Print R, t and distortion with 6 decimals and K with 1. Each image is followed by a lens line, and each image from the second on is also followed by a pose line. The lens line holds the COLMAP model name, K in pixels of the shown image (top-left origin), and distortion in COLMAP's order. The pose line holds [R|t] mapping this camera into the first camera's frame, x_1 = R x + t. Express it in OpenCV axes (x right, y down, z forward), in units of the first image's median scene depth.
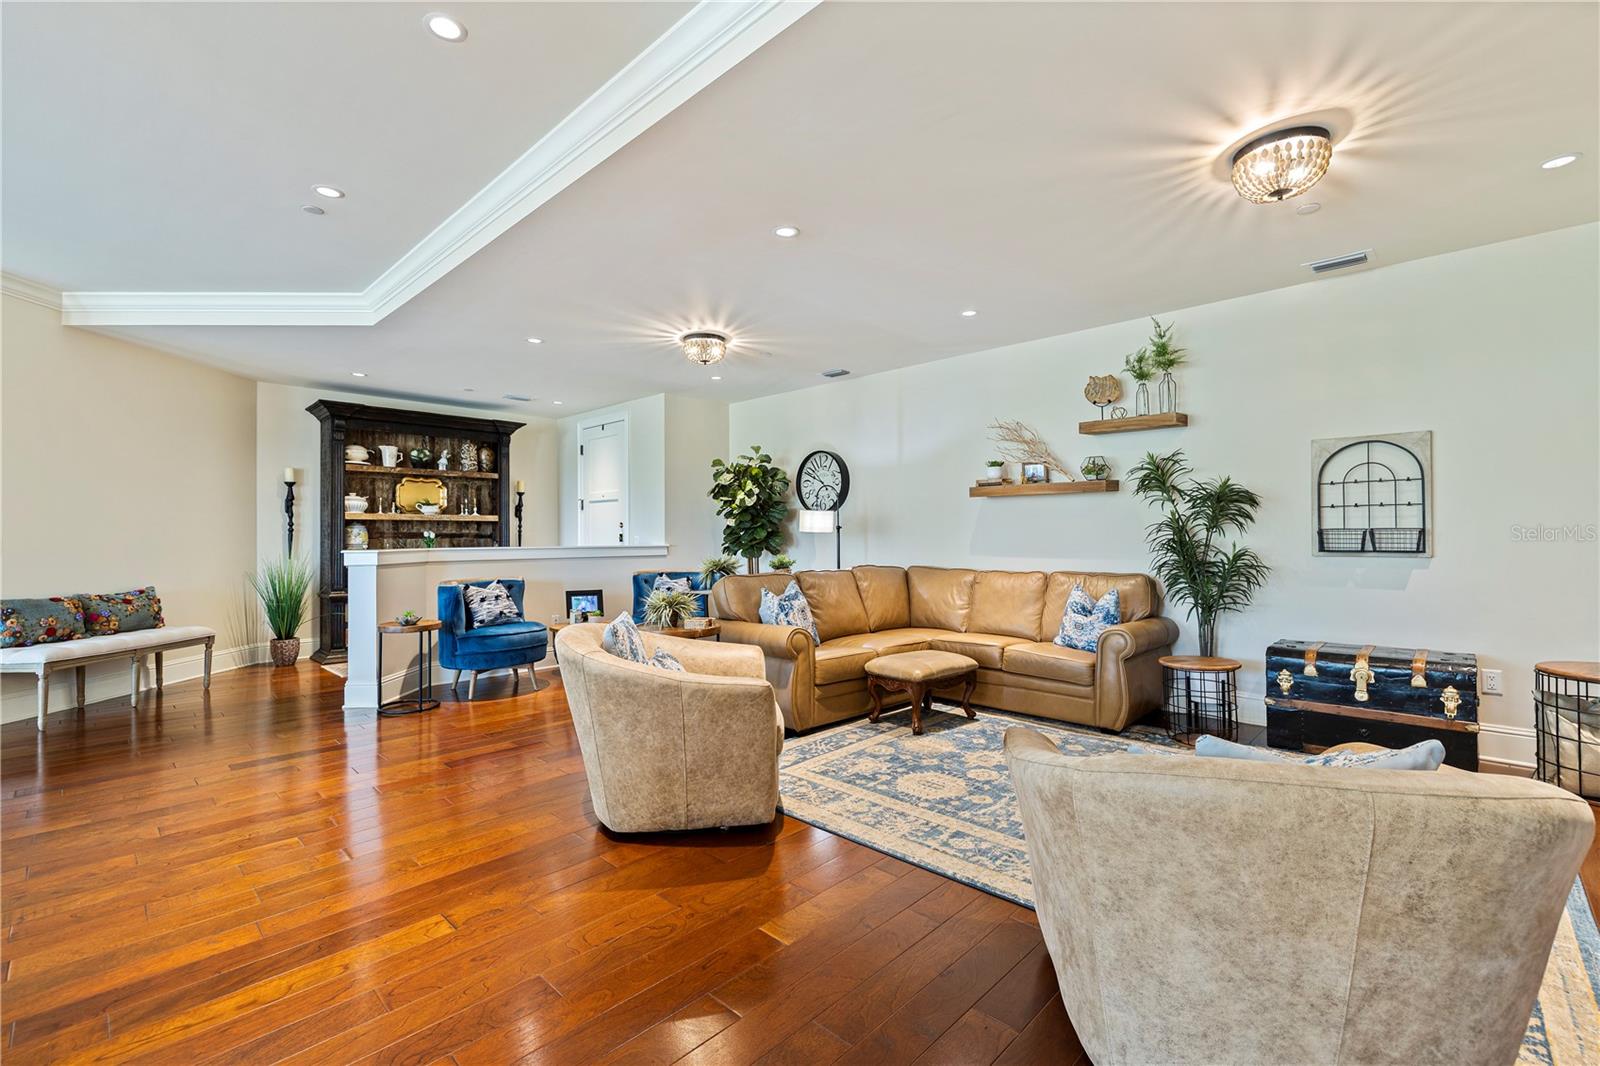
lens RADIAL K [[701.0, 0, 796.8], [0, 701.0, 527.9], [0, 0, 1]] dist [-0.002243, -0.000245]
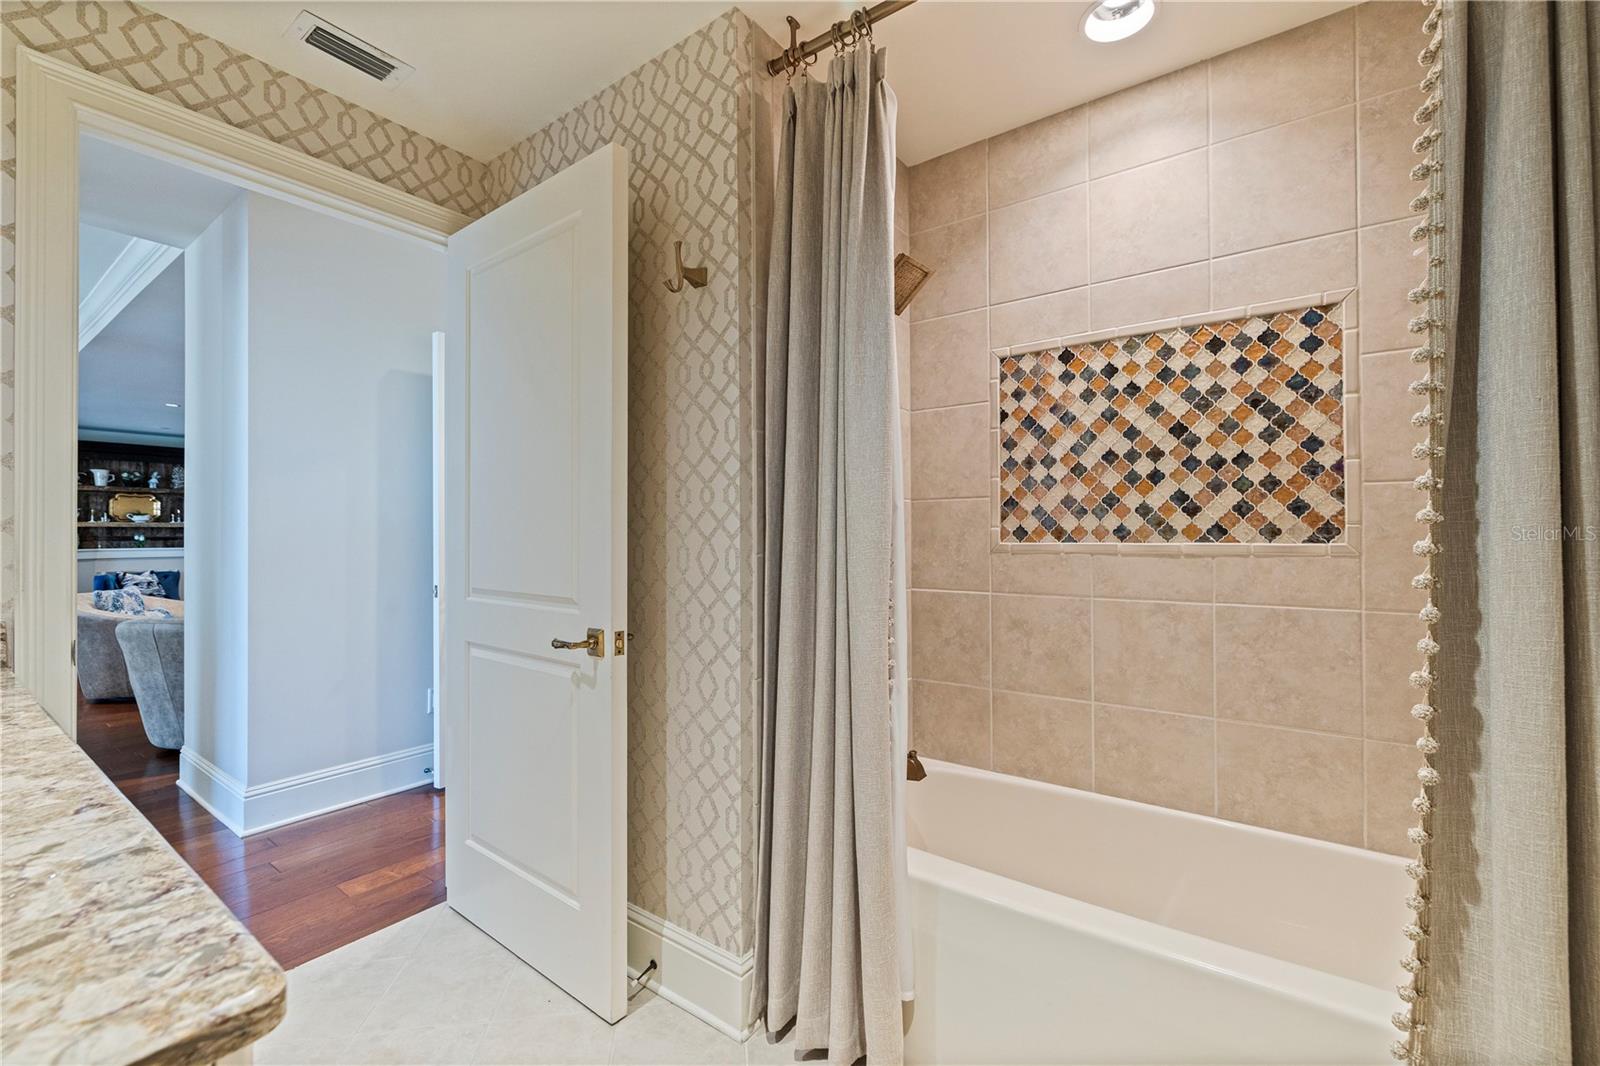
lens RADIAL K [[675.5, 0, 796.8], [0, 675.5, 523.6], [0, 0, 1]] dist [0.000205, 0.000952]
pose [[0.991280, 0.009209, 0.131447, 0.726893], [-0.008266, 0.999936, -0.007720, -0.024319], [-0.131509, 0.006566, 0.991293, -0.560468]]
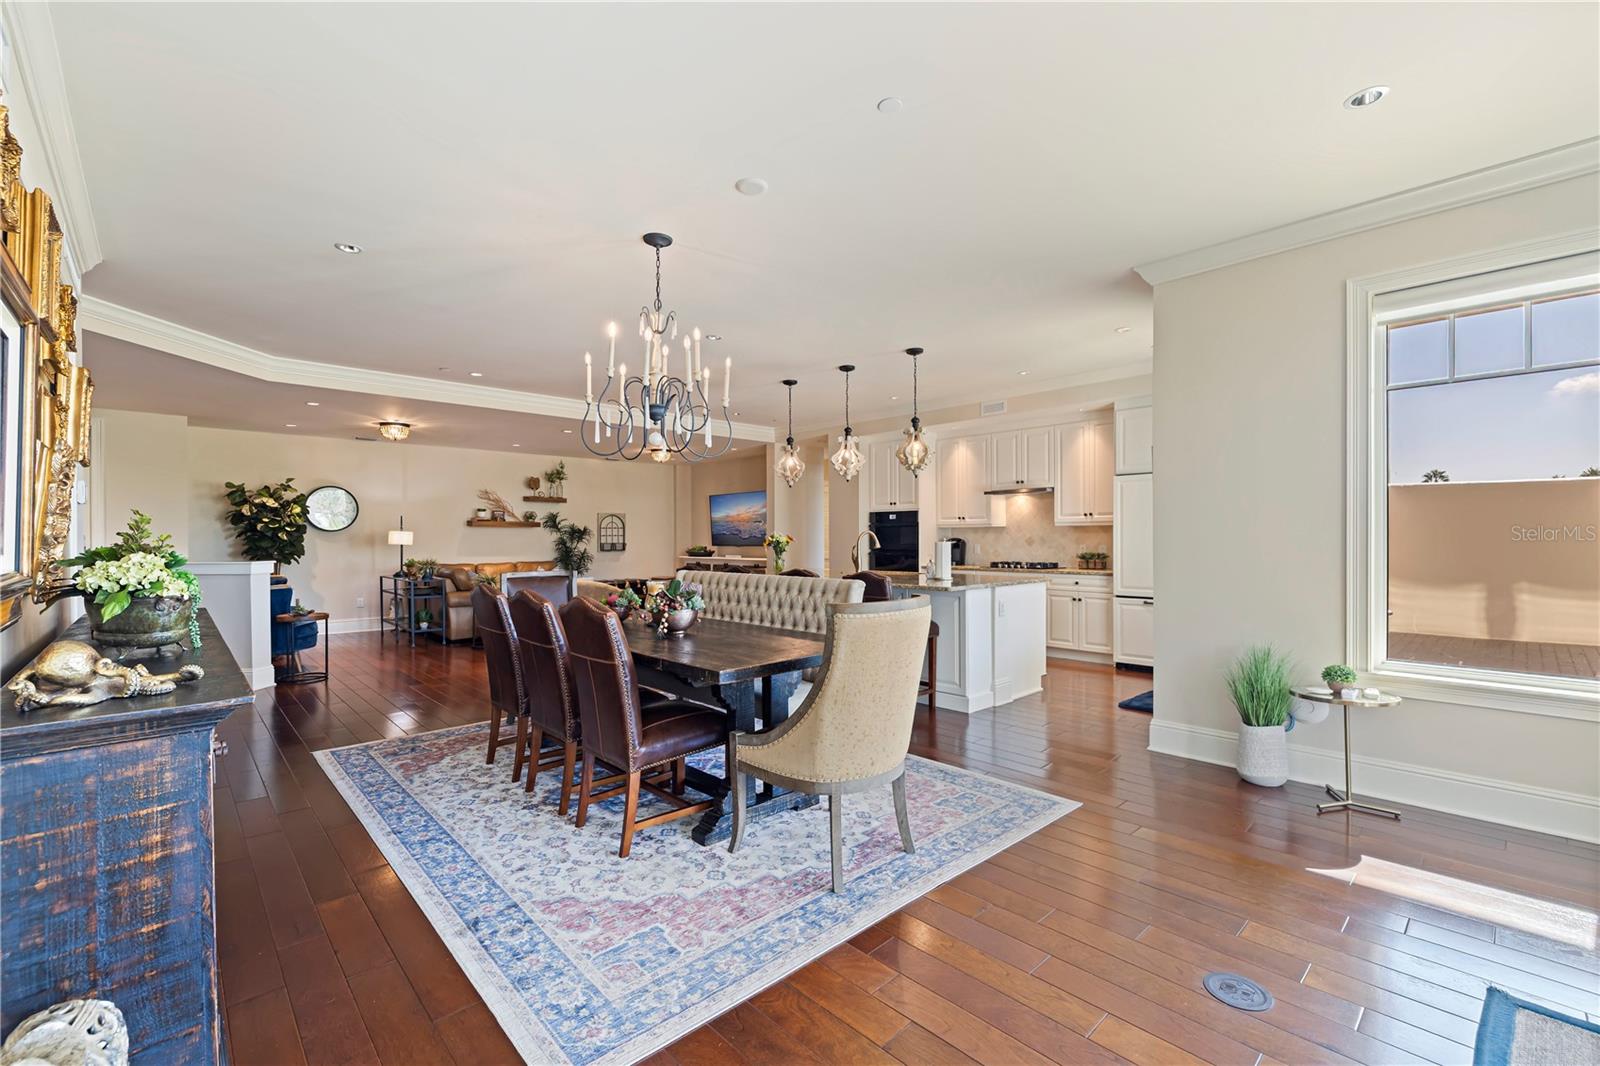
lens RADIAL K [[701.0, 0, 798.4], [0, 701.0, 540.8], [0, 0, 1]] dist [-0.002243, -0.000245]
pose [[0.047696, 0.001182, 0.998861, -1.684641], [-0.008834, 0.999961, -0.000762, -0.010157], [-0.998823, -0.008788, 0.047704, 0.008847]]
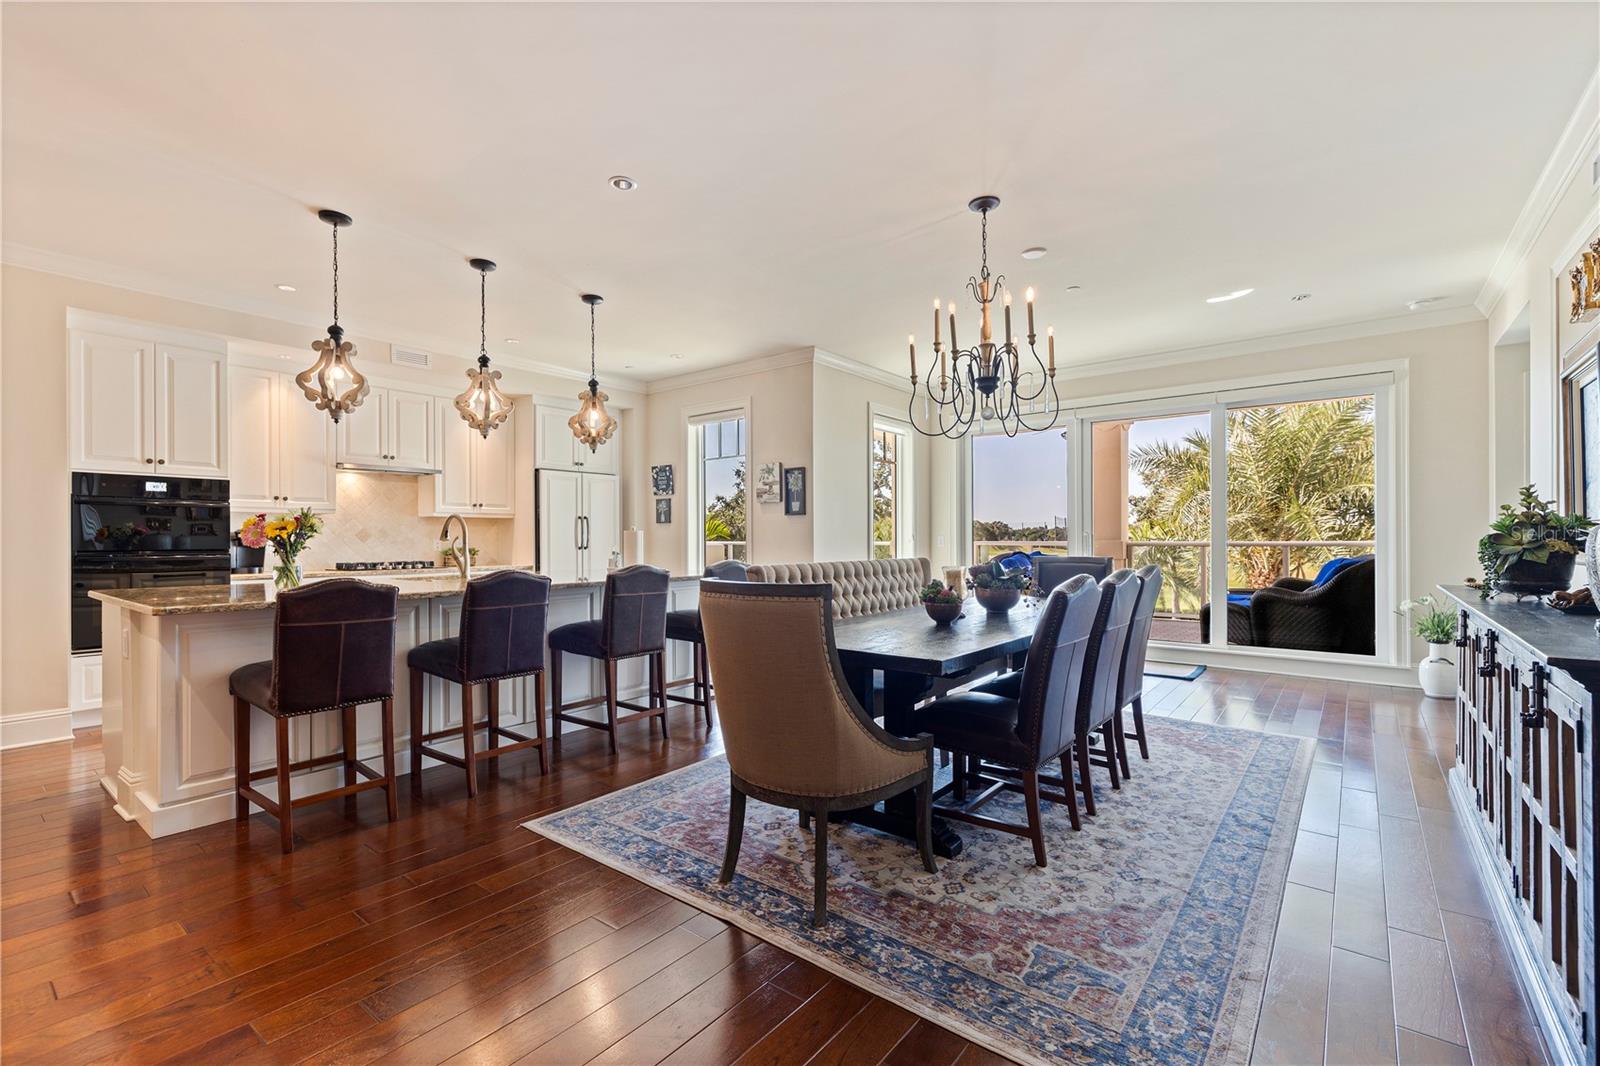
lens RADIAL K [[701.0, 0, 821.5], [0, 701.0, 539.6], [0, 0, 1]] dist [-0.002243, -0.000245]
pose [[-0.991509, 0.010313, -0.129627, -0.722656], [0.011725, 0.999880, -0.010138, 0.014683], [0.129506, -0.011572, -0.991511, 0.844722]]
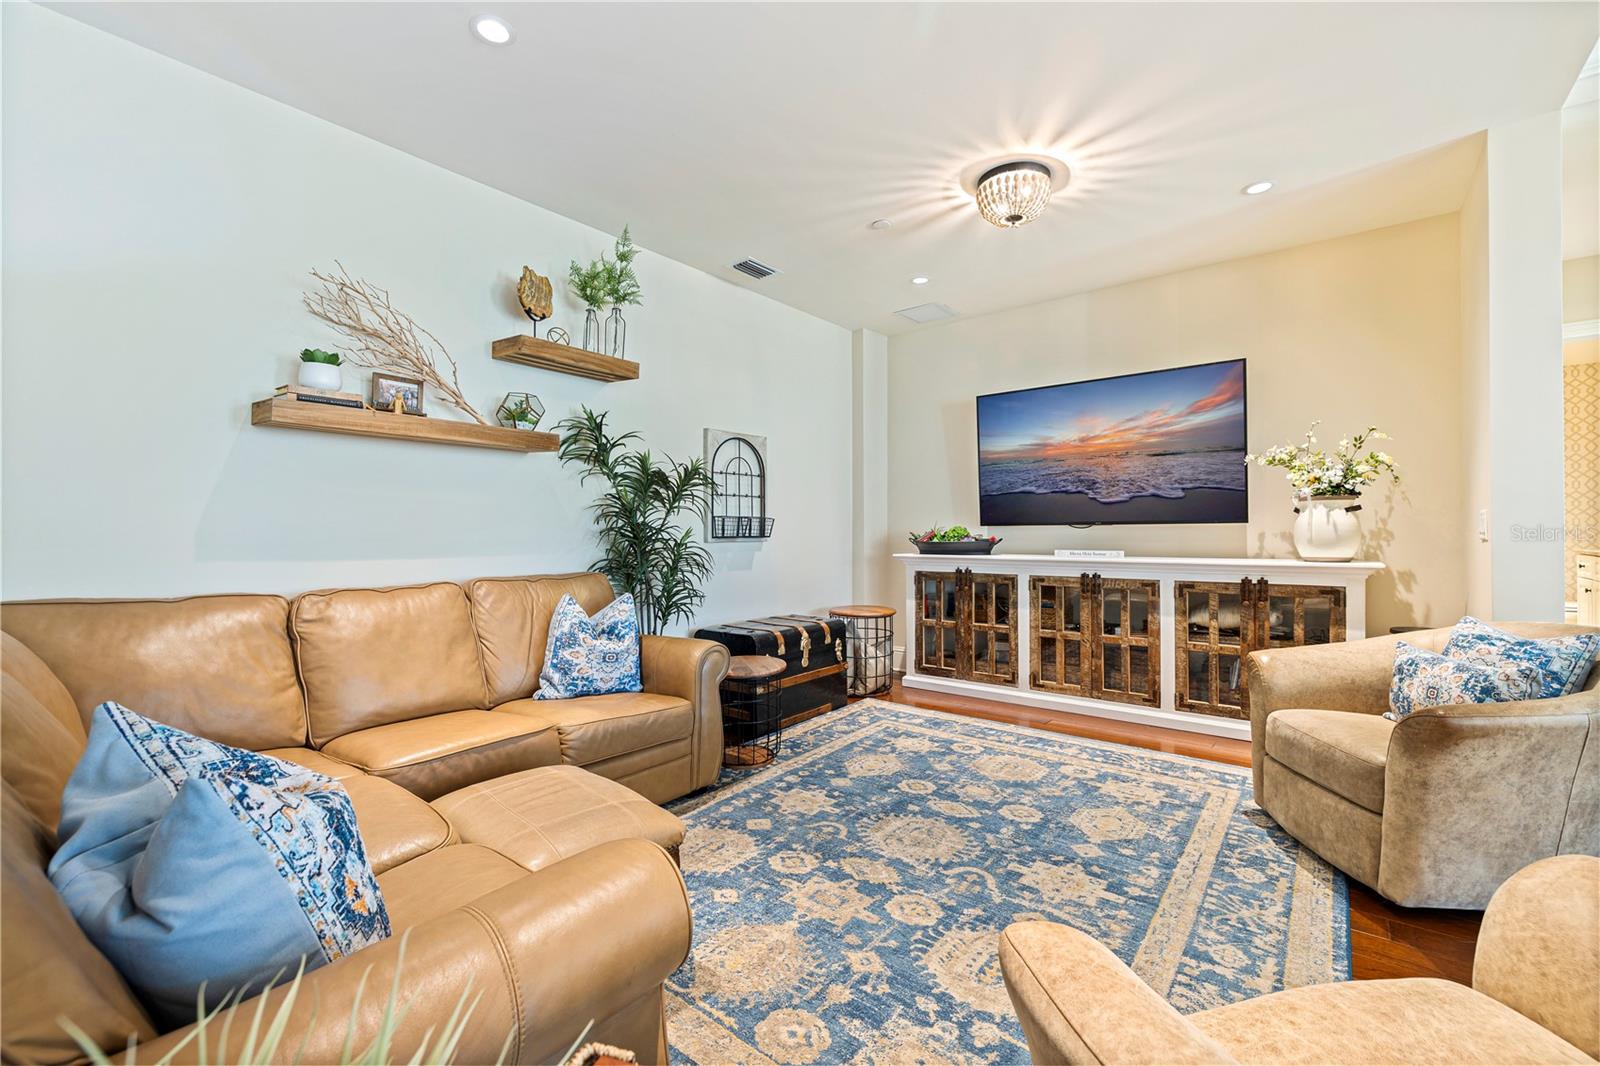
lens RADIAL K [[675.5, 0, 795.9], [0, 675.5, 528.4], [0, 0, 1]] dist [0.000205, 0.000952]
pose [[-0.096808, 0.012326, 0.995227, -0.191047], [-0.006467, 0.999894, -0.013012, 0.024452], [-0.995282, -0.007696, -0.096718, 0.744446]]
